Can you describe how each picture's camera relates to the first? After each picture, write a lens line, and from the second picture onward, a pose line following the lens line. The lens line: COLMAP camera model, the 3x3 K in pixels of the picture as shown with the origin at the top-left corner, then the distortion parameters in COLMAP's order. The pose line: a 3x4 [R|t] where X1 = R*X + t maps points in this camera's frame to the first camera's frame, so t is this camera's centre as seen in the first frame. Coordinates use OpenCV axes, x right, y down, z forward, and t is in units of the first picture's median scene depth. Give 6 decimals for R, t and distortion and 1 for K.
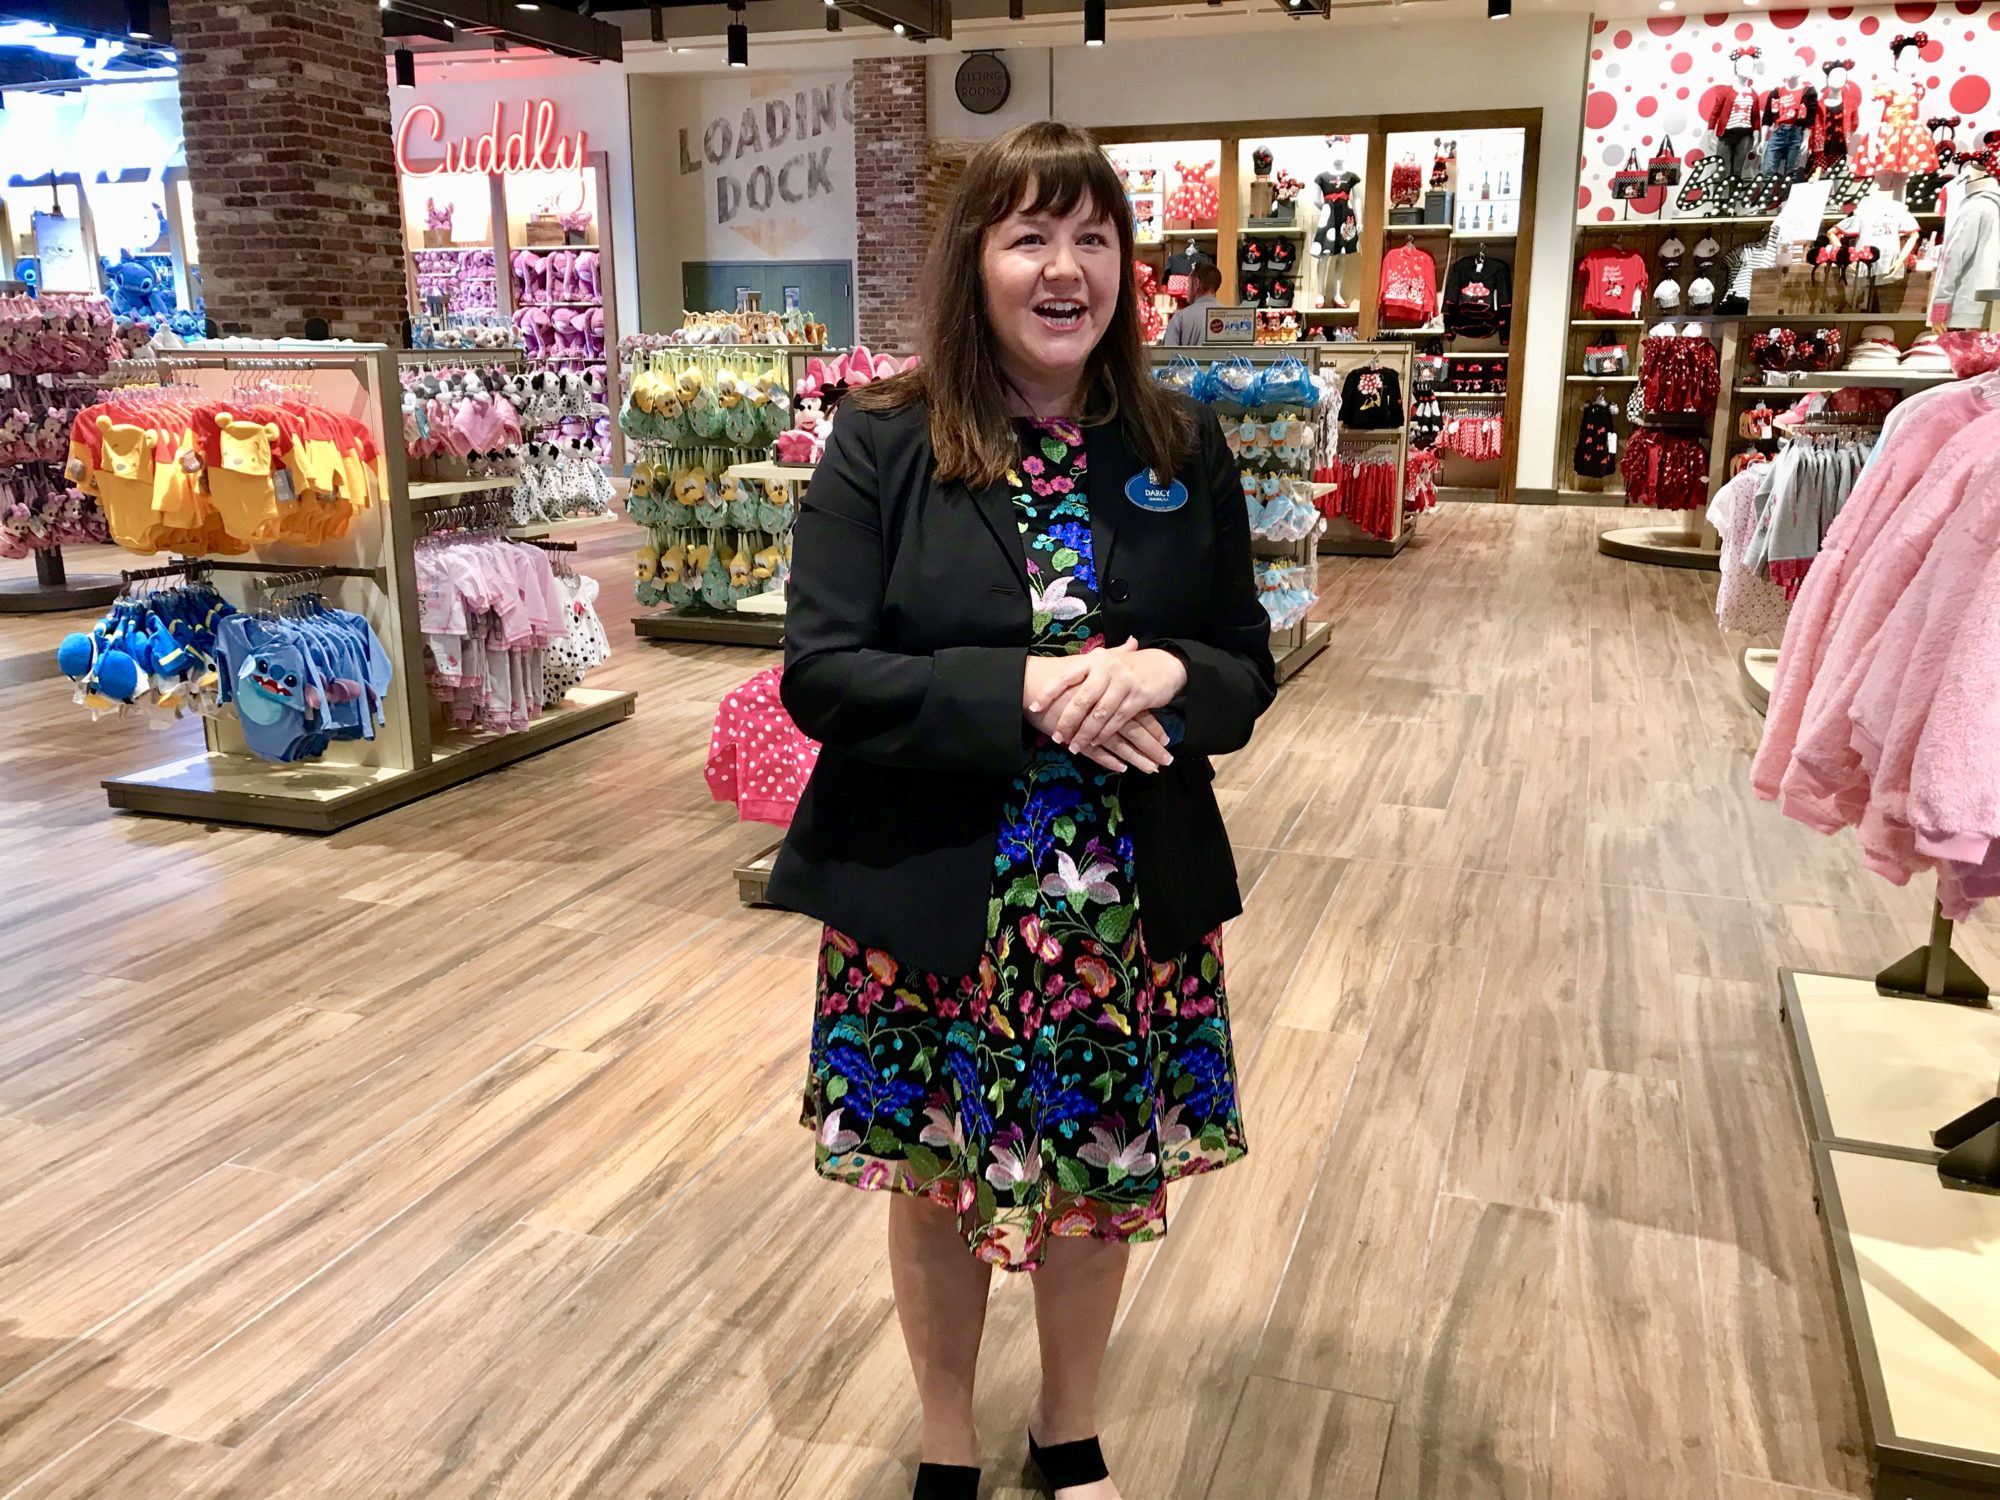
lens RADIAL K [[1660.9, 0, 1002.4], [0, 1660.9, 739.9], [0, 0, 1]] dist [0.034525, 0.002522]
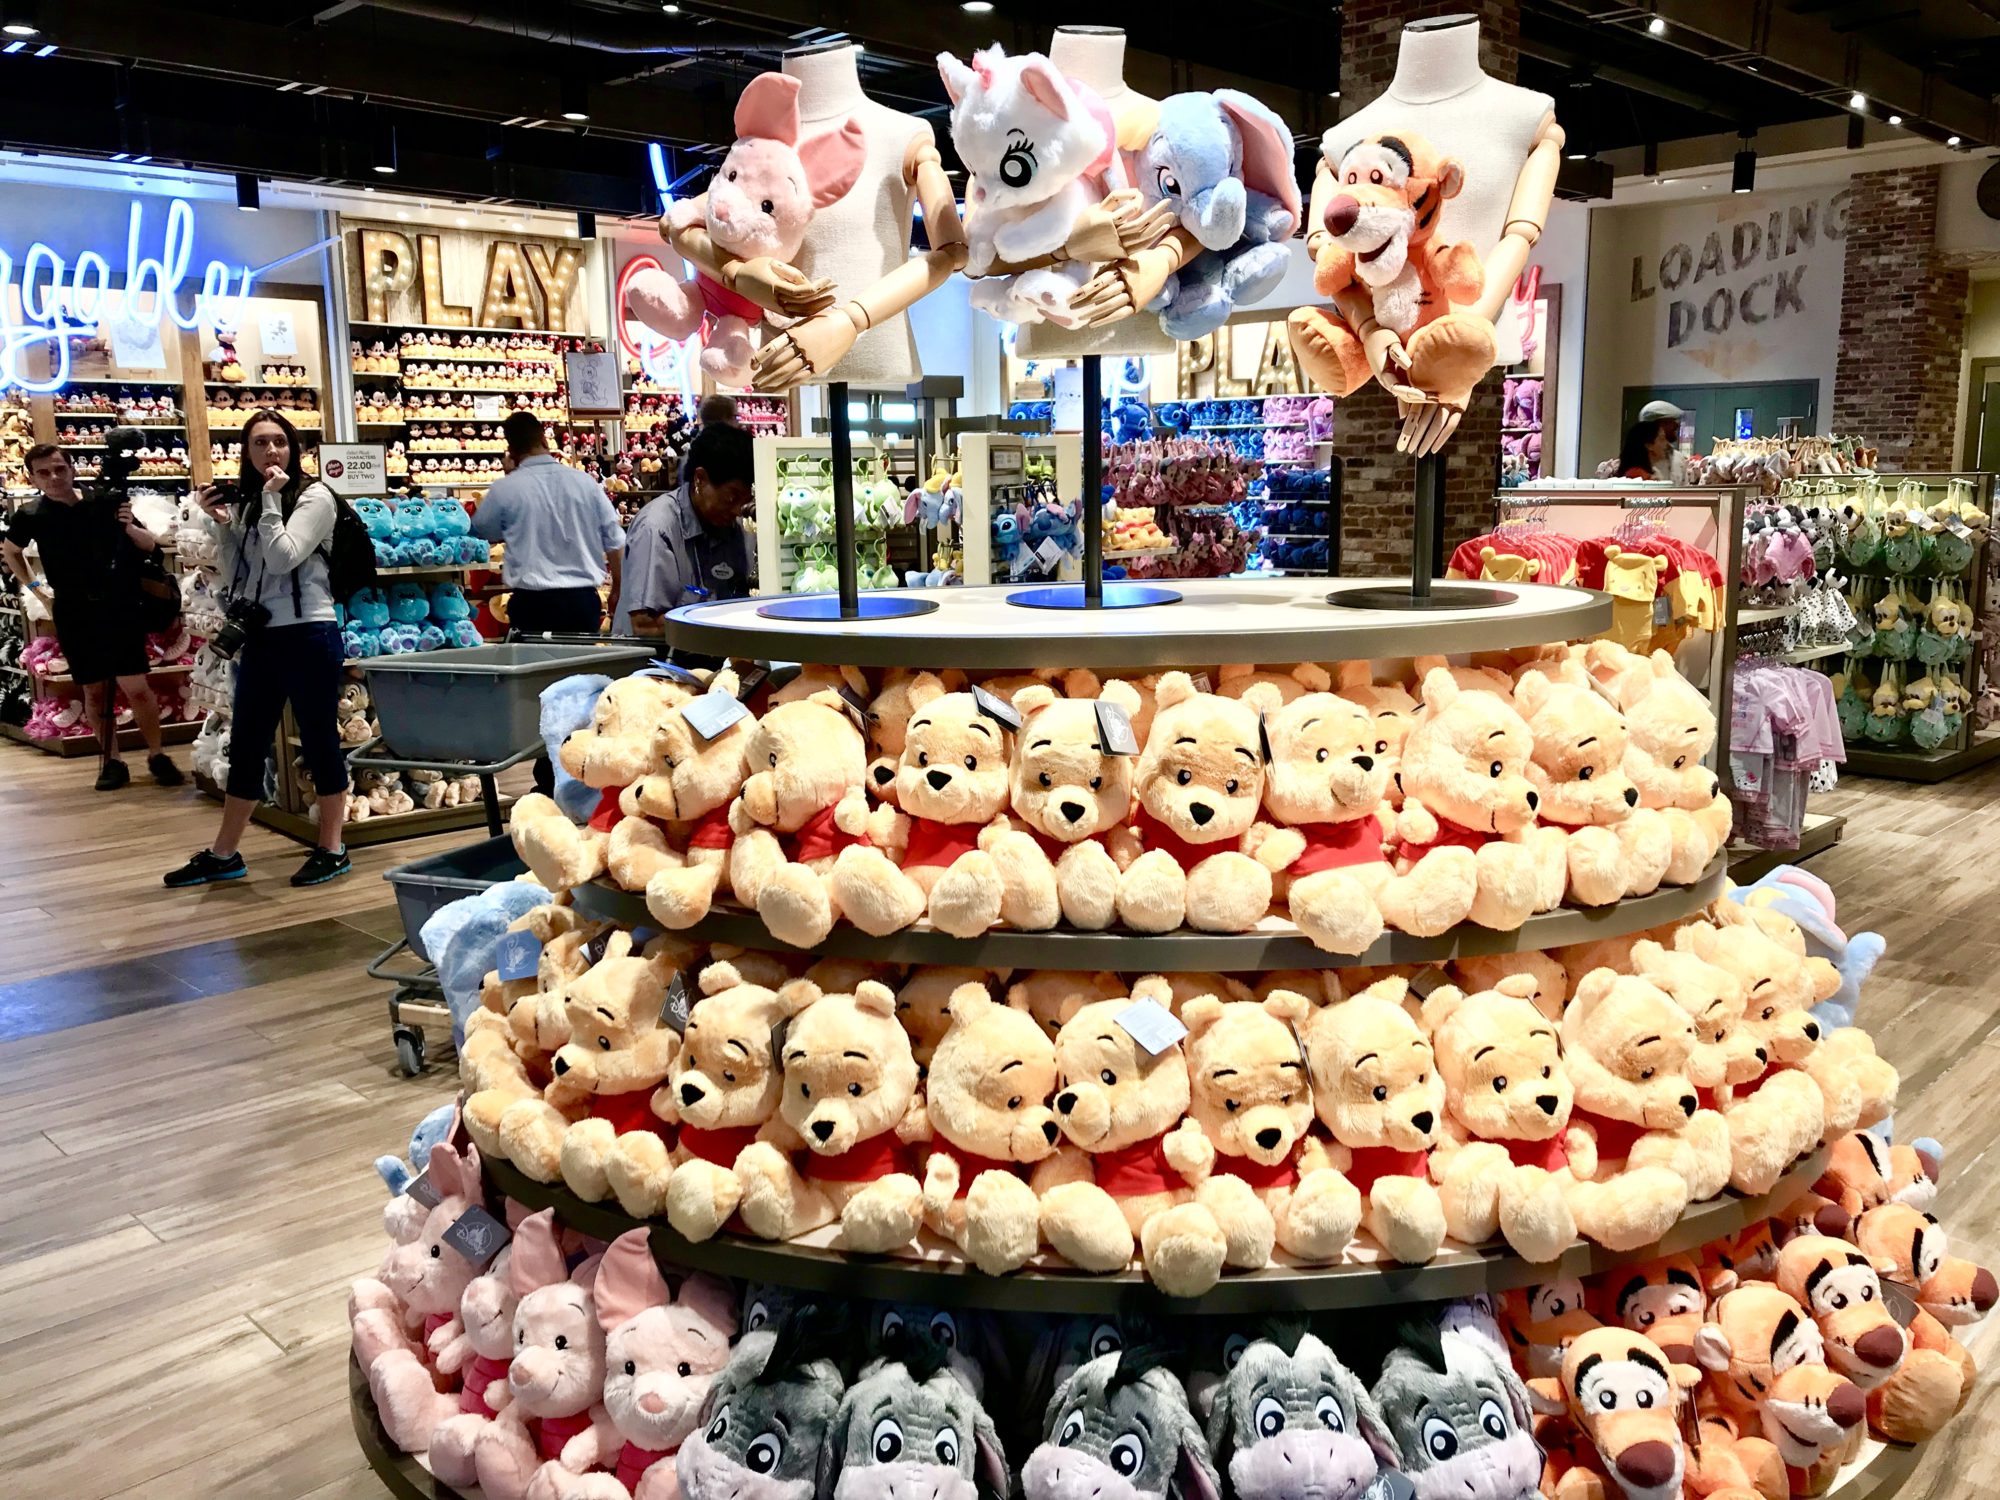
lens RADIAL K [[1660.9, 0, 1002.4], [0, 1660.9, 739.9], [0, 0, 1]] dist [0.034525, 0.002522]
pose [[0.908597, 0.063651, -0.412794, -0.116866], [-0.091413, 0.994664, -0.047835, 0.008343], [0.407547, 0.081197, 0.909567, -0.057287]]
